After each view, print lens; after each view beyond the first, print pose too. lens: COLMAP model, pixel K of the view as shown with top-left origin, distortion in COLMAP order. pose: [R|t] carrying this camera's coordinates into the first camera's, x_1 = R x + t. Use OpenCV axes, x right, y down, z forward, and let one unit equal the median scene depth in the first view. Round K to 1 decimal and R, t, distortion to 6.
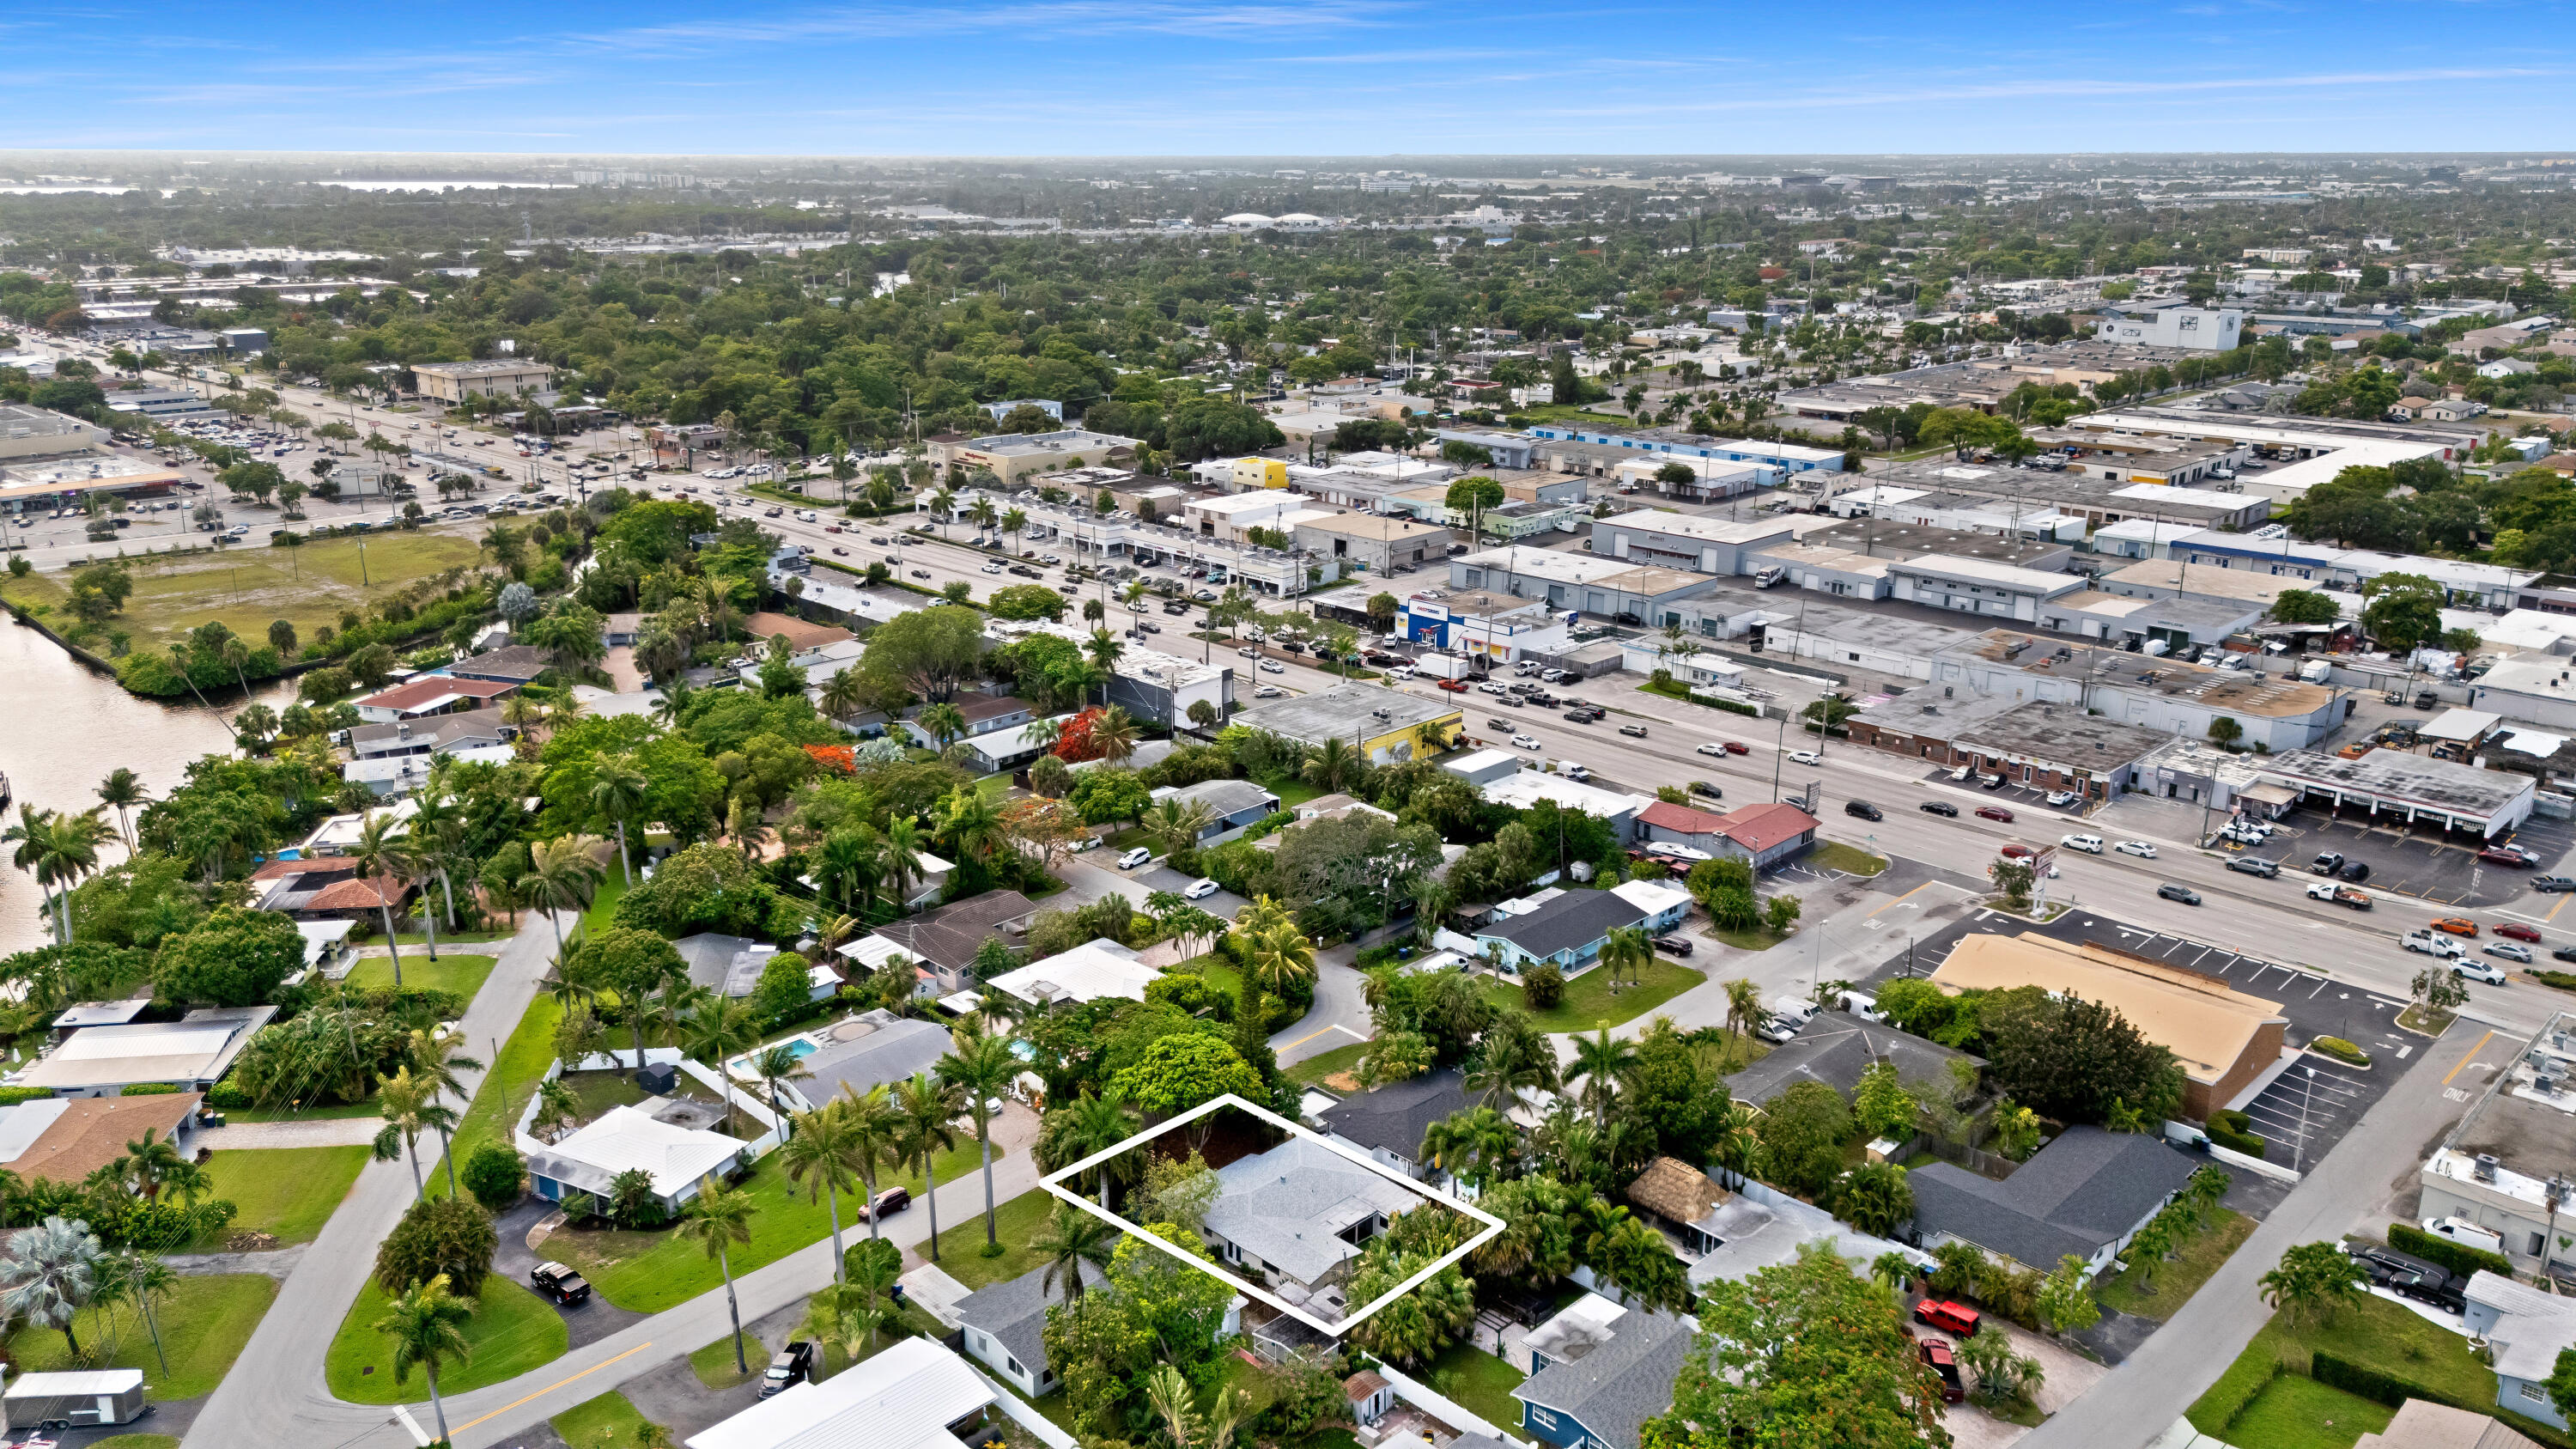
lens RADIAL K [[1847.4, 0, 1288.0], [0, 1847.4, 724.5], [0, 0, 1]] dist [0.063005, -0.077822]
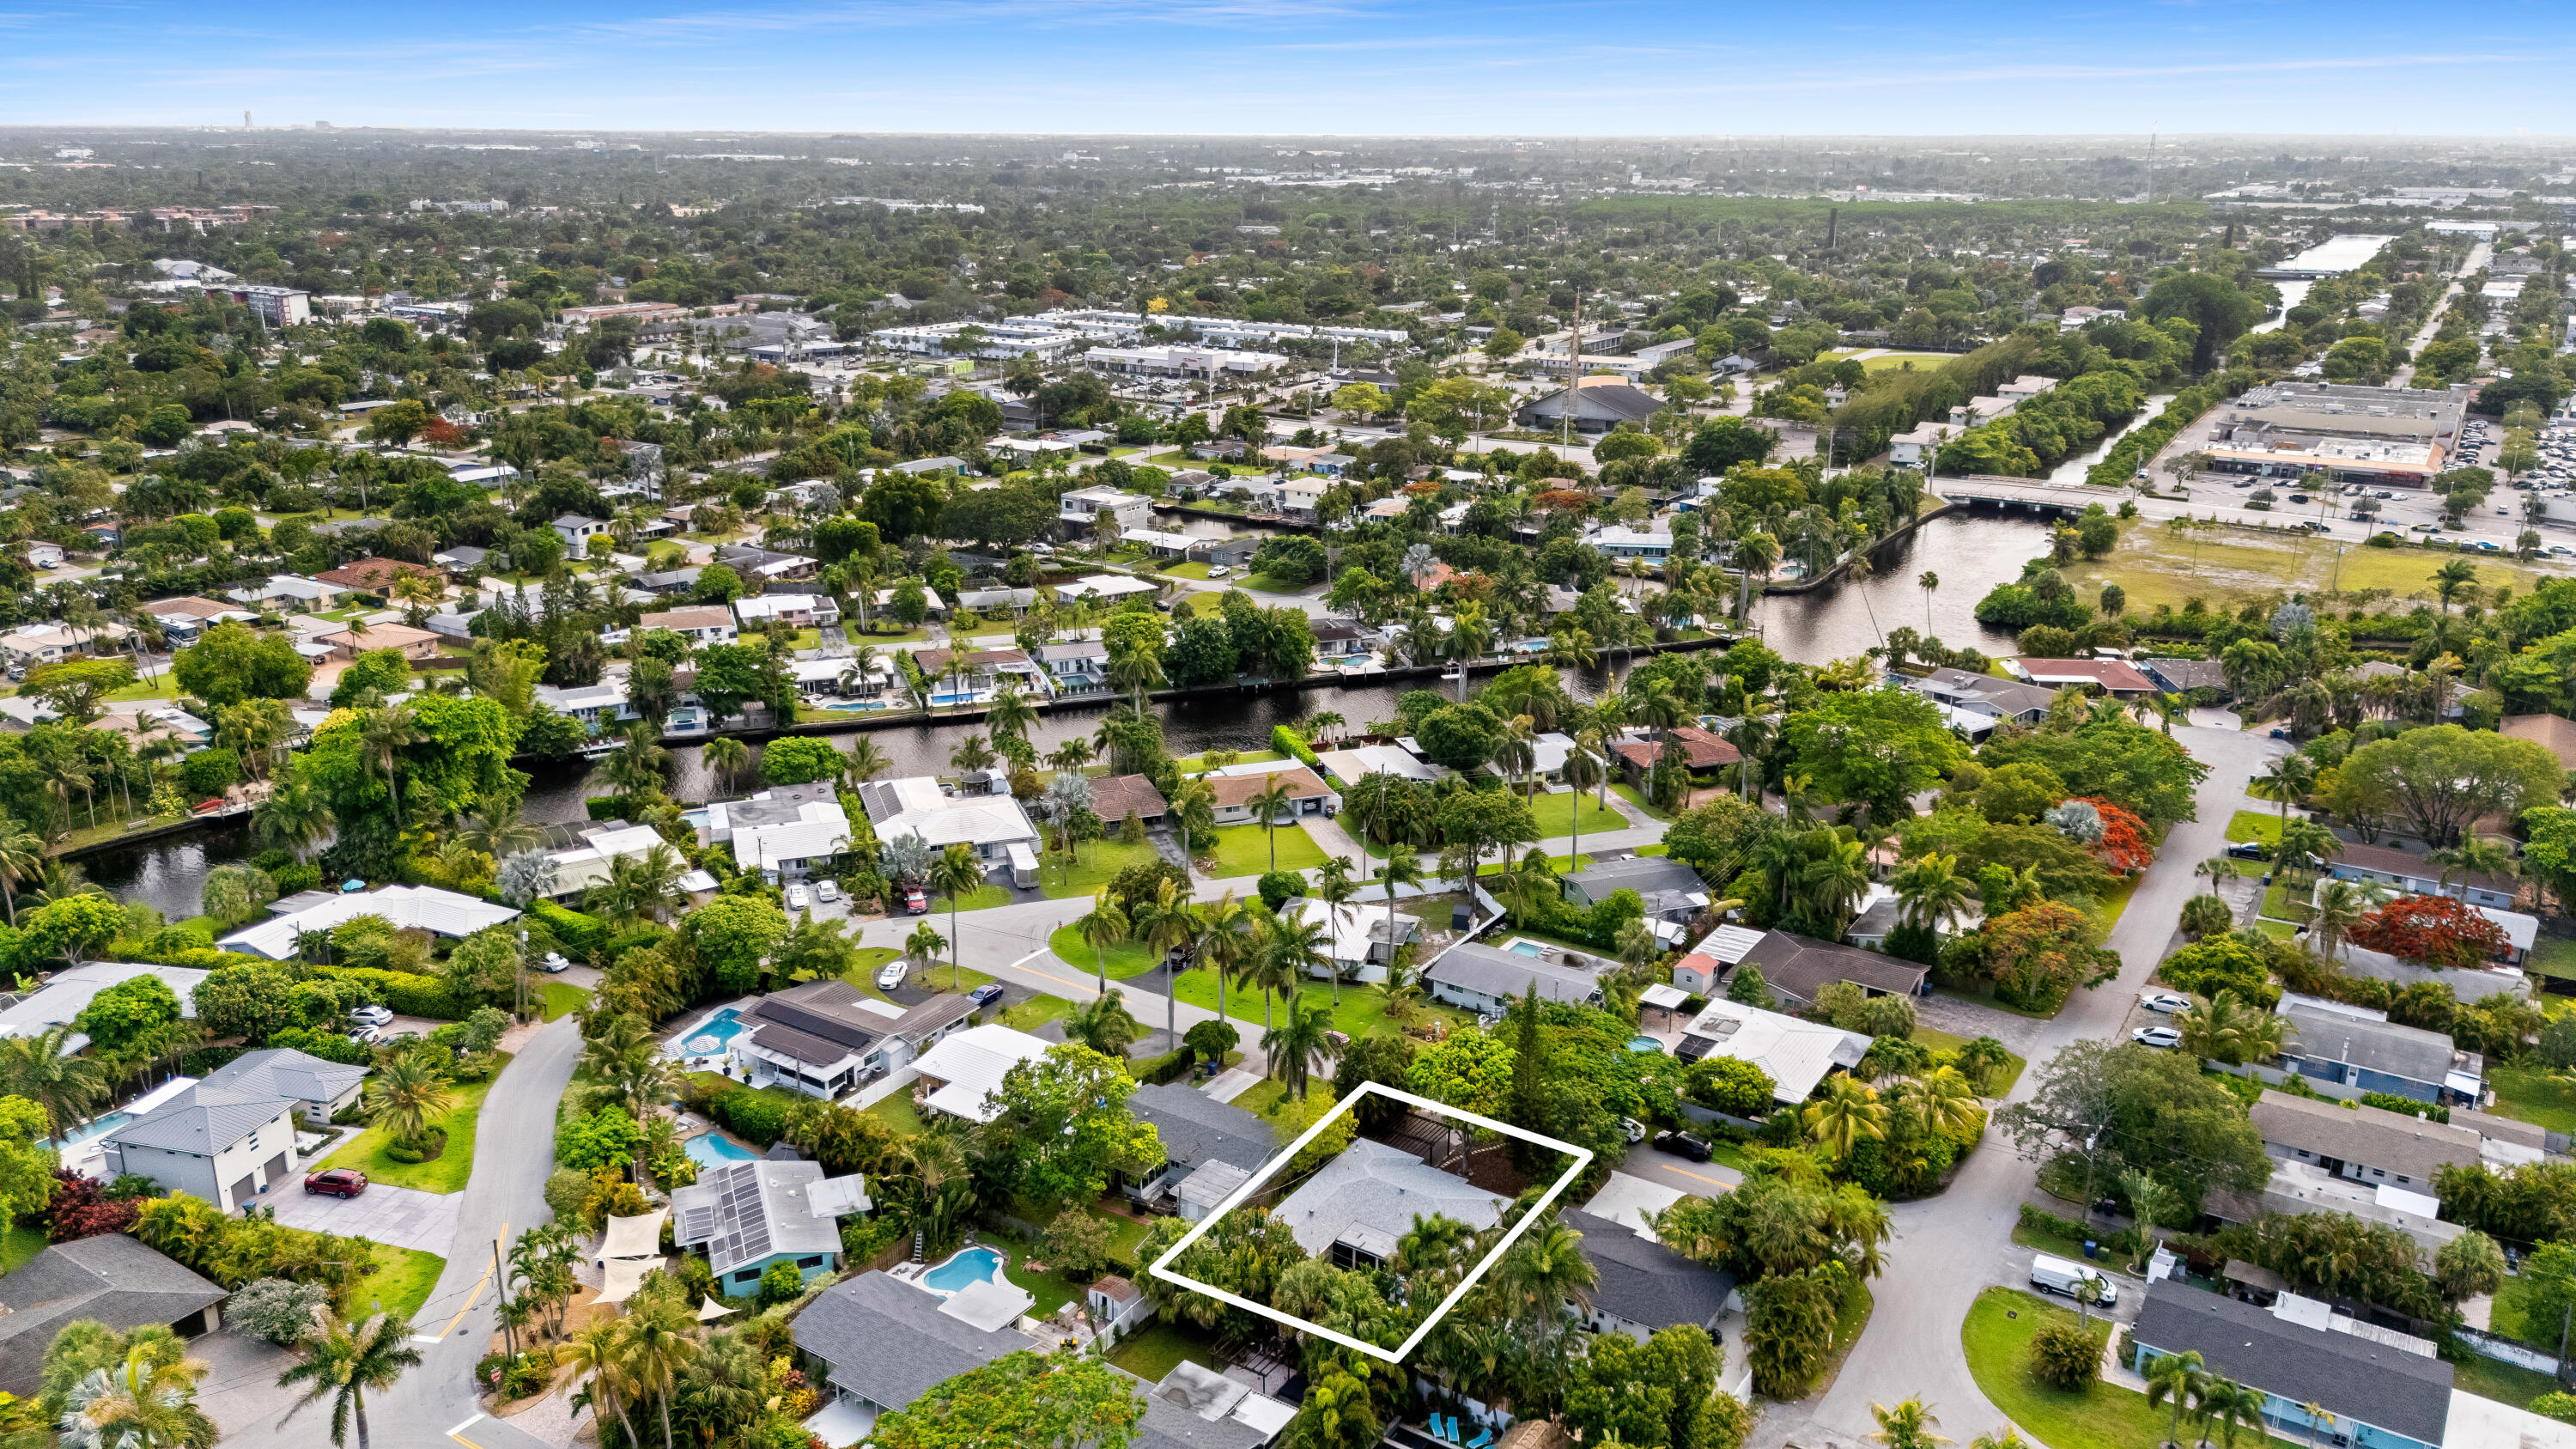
lens RADIAL K [[1847.4, 0, 1288.0], [0, 1847.4, 724.5], [0, 0, 1]] dist [0.063005, -0.077822]
pose [[0.209272, 0.286435, -0.934965, 0.478163], [-0.291499, 0.930939, 0.219956, -0.102318], [0.933399, 0.226511, 0.278315, 0.377738]]
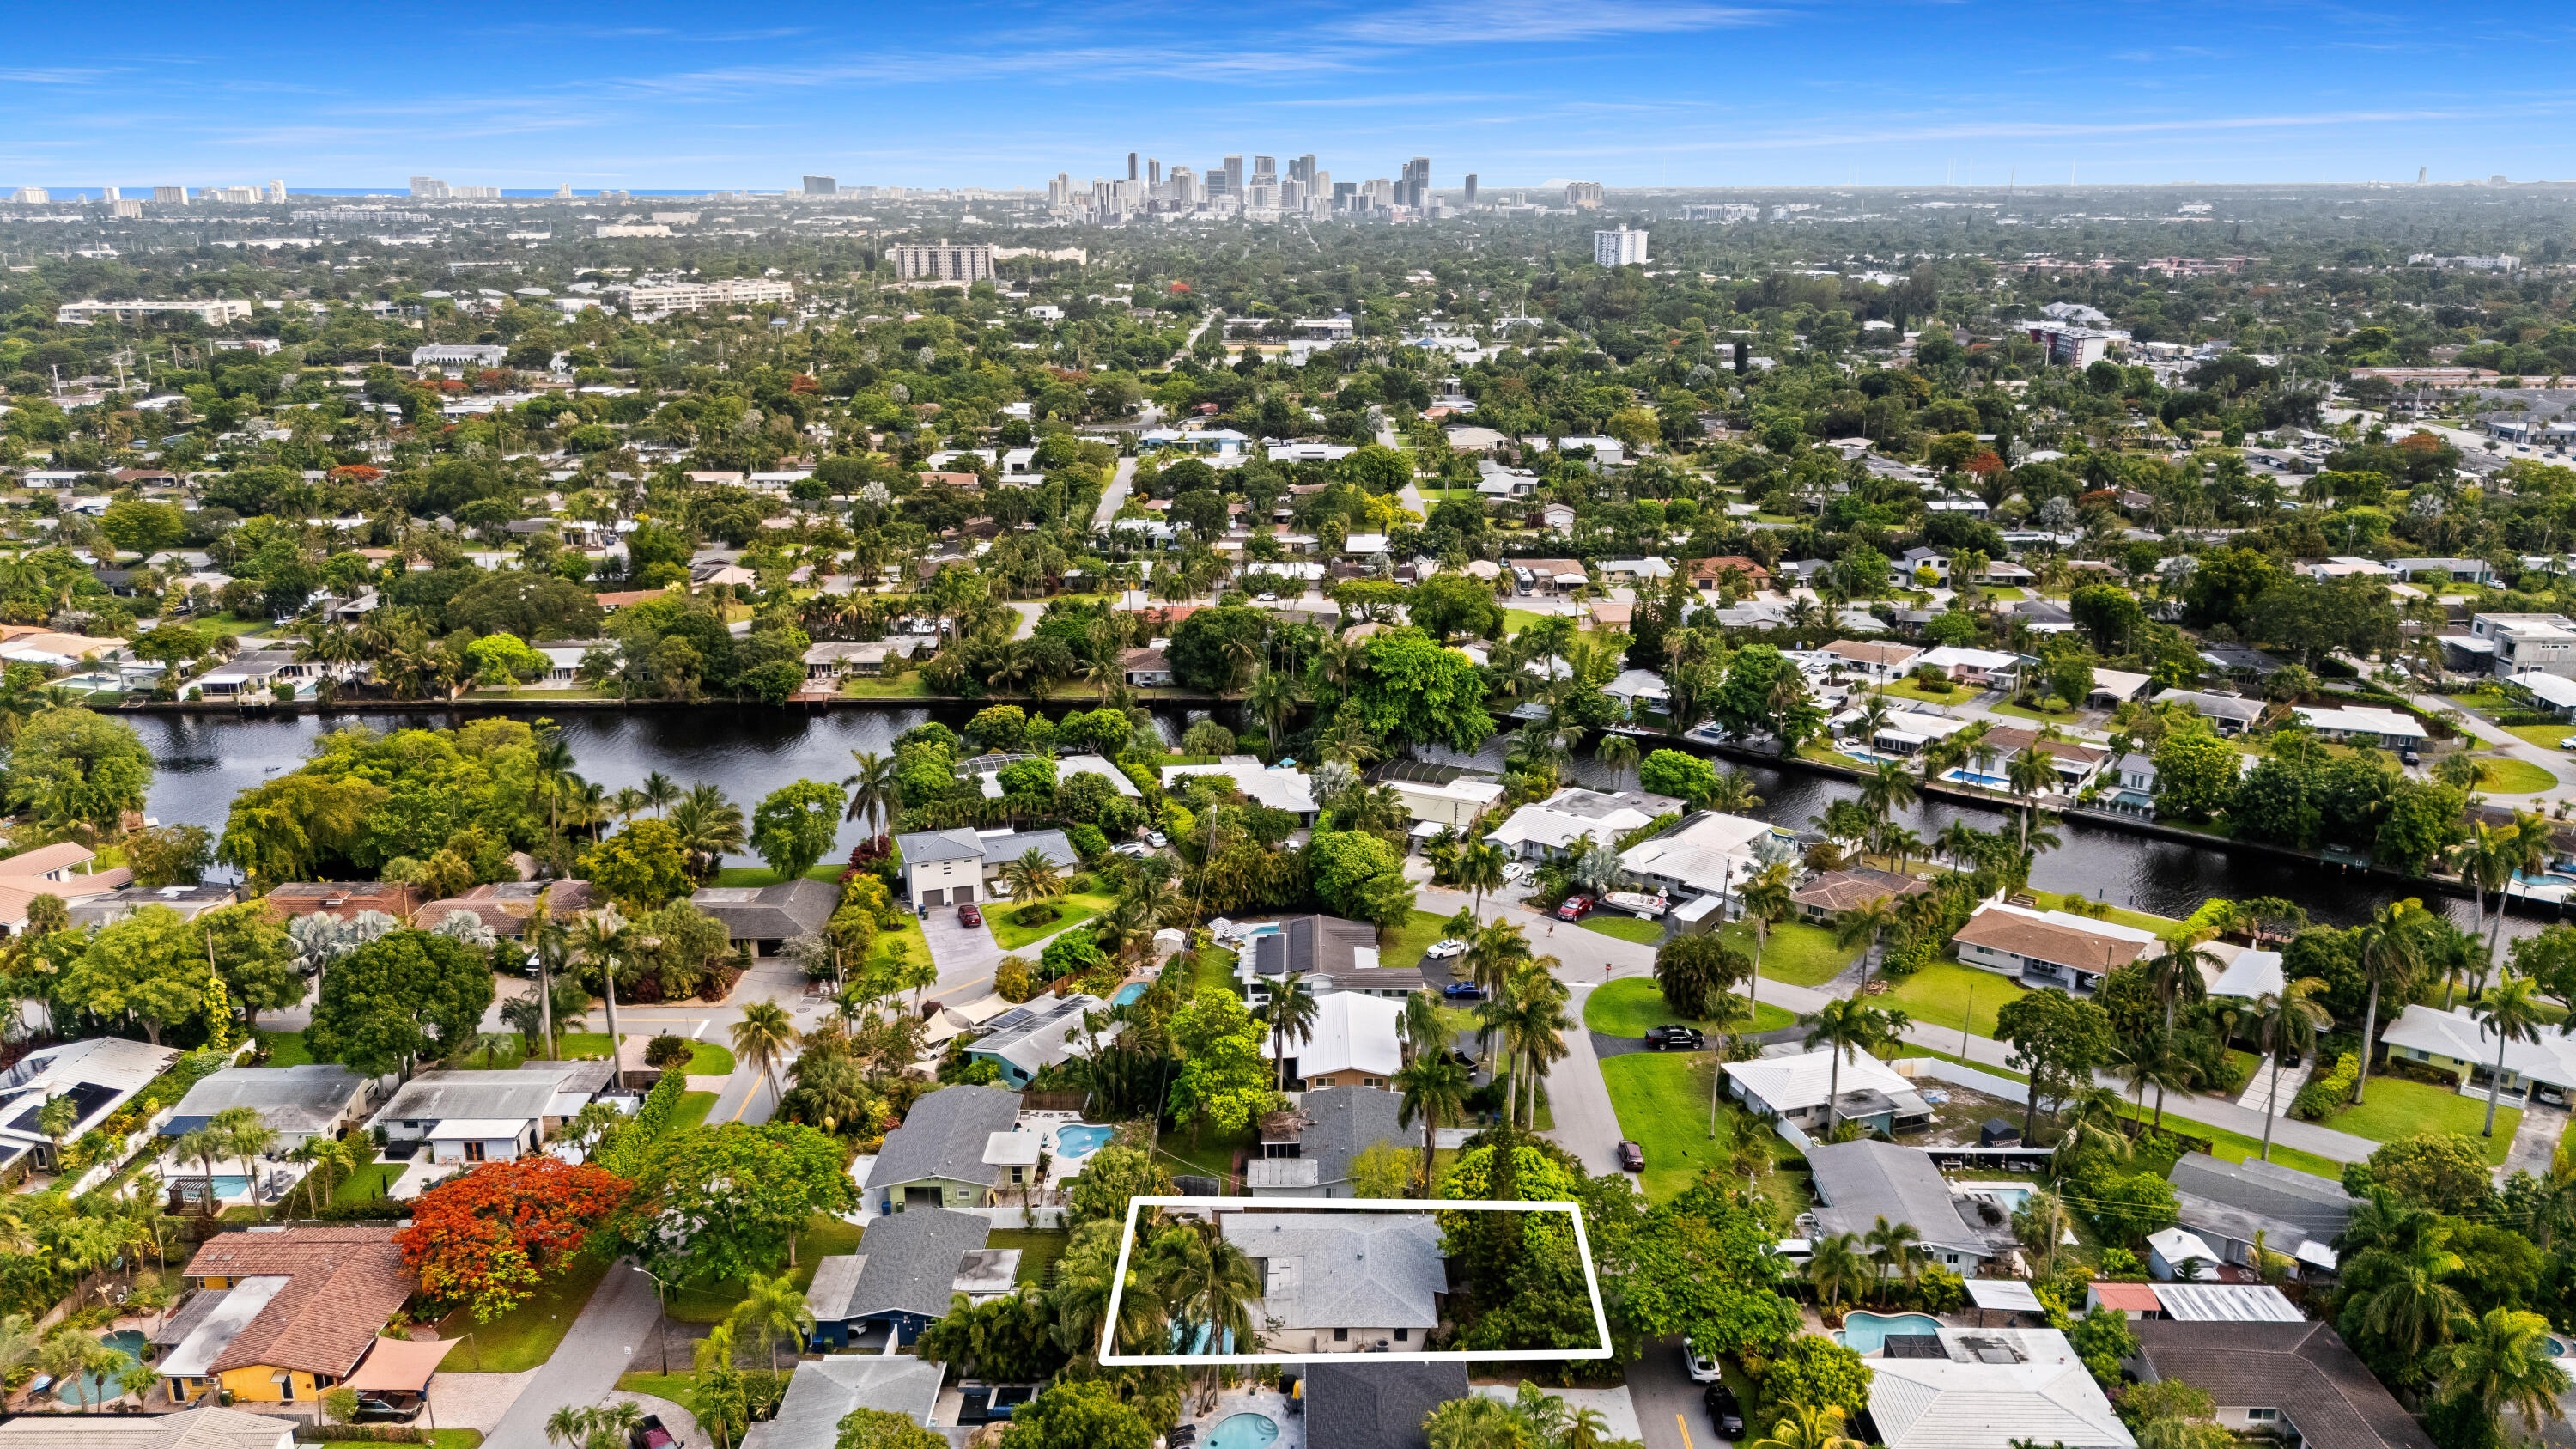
lens RADIAL K [[1847.4, 0, 1288.0], [0, 1847.4, 724.5], [0, 0, 1]] dist [0.063005, -0.077822]
pose [[-0.706953, 0.184096, -0.682881, 0.349747], [-0.213792, 0.864736, 0.454450, -0.224930], [0.674174, 0.467270, -0.571969, 0.818437]]
